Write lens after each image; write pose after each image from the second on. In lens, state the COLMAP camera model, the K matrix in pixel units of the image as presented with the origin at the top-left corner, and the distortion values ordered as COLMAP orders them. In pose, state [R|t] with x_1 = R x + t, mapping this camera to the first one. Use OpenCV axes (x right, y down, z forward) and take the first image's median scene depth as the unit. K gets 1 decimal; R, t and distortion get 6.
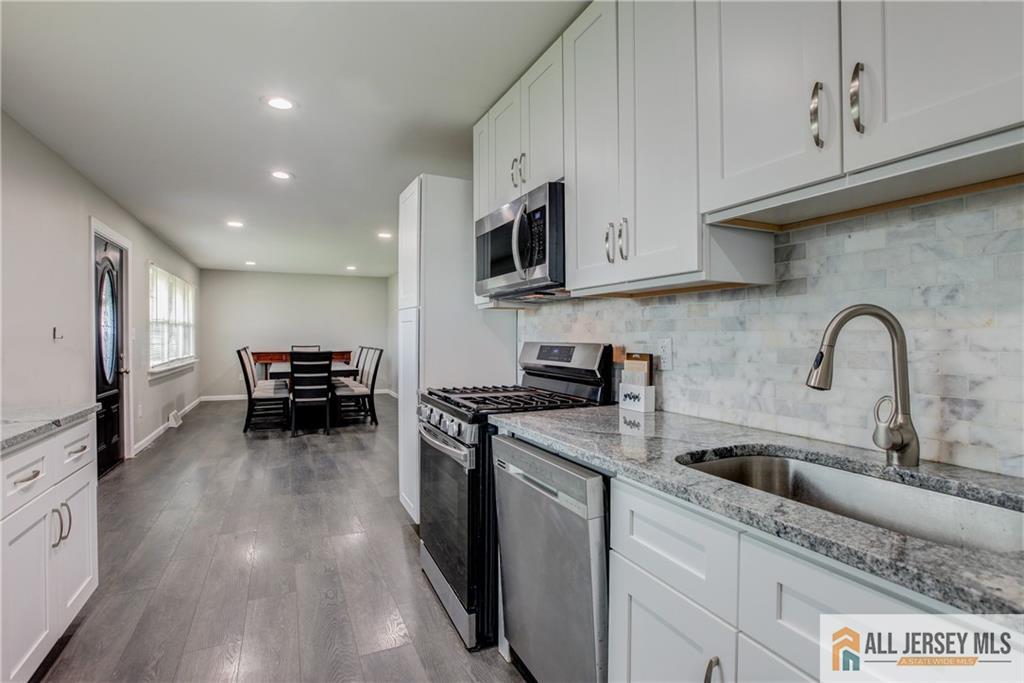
lens RADIAL K [[498.1, 0, 492.2], [0, 498.1, 333.6], [0, 0, 1]] dist [-0.030400, 0.007672]
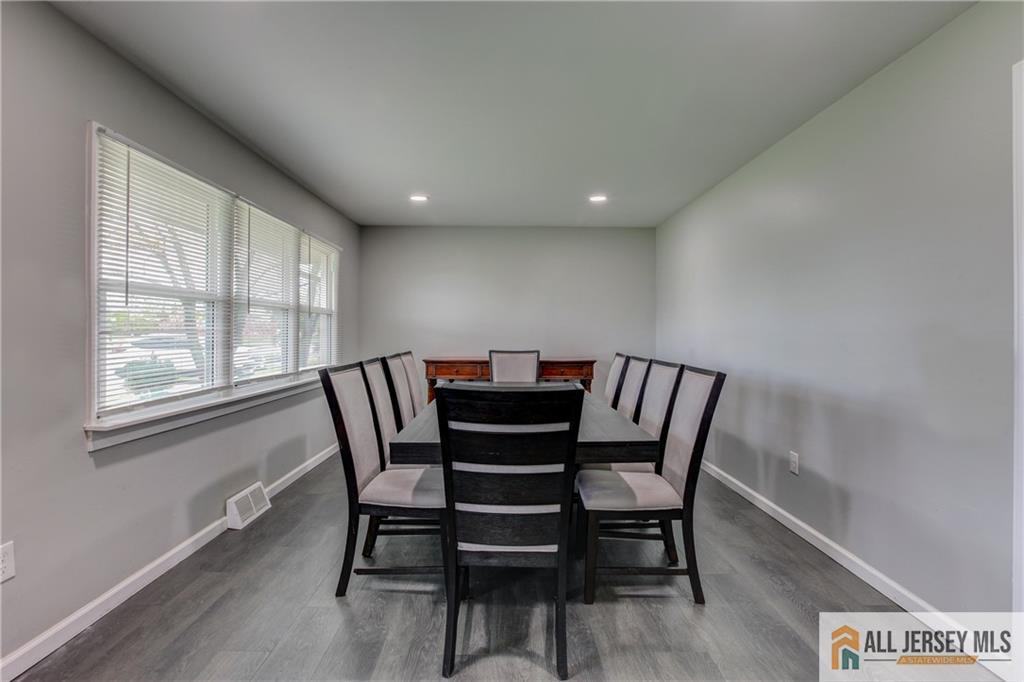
lens RADIAL K [[498.1, 0, 510.2], [0, 498.1, 334.3], [0, 0, 1]] dist [-0.030400, 0.007672]
pose [[0.924083, 0.004771, -0.382162, -0.233467], [-0.001709, 0.999964, 0.008351, 0.003702], [0.382188, -0.007064, 0.924058, 0.671640]]
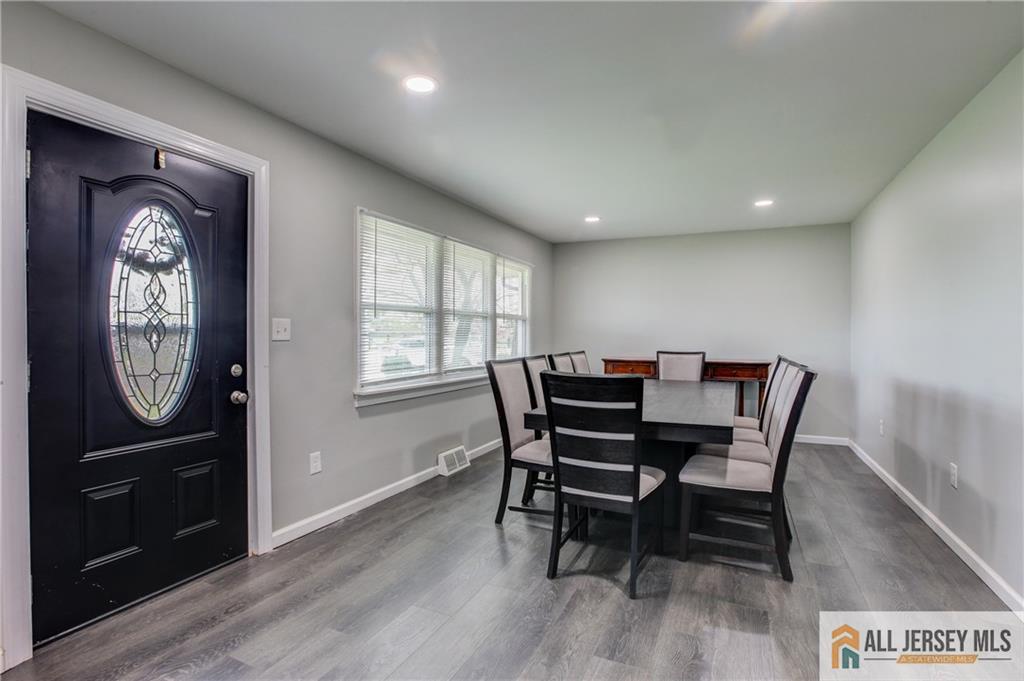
lens RADIAL K [[498.1, 0, 514.4], [0, 498.1, 337.9], [0, 0, 1]] dist [-0.030400, 0.007672]
pose [[0.674196, 0.009023, -0.738497, -0.107392], [-0.000564, 0.999931, 0.011702, 0.002912], [0.738552, -0.007473, 0.674155, 0.629565]]
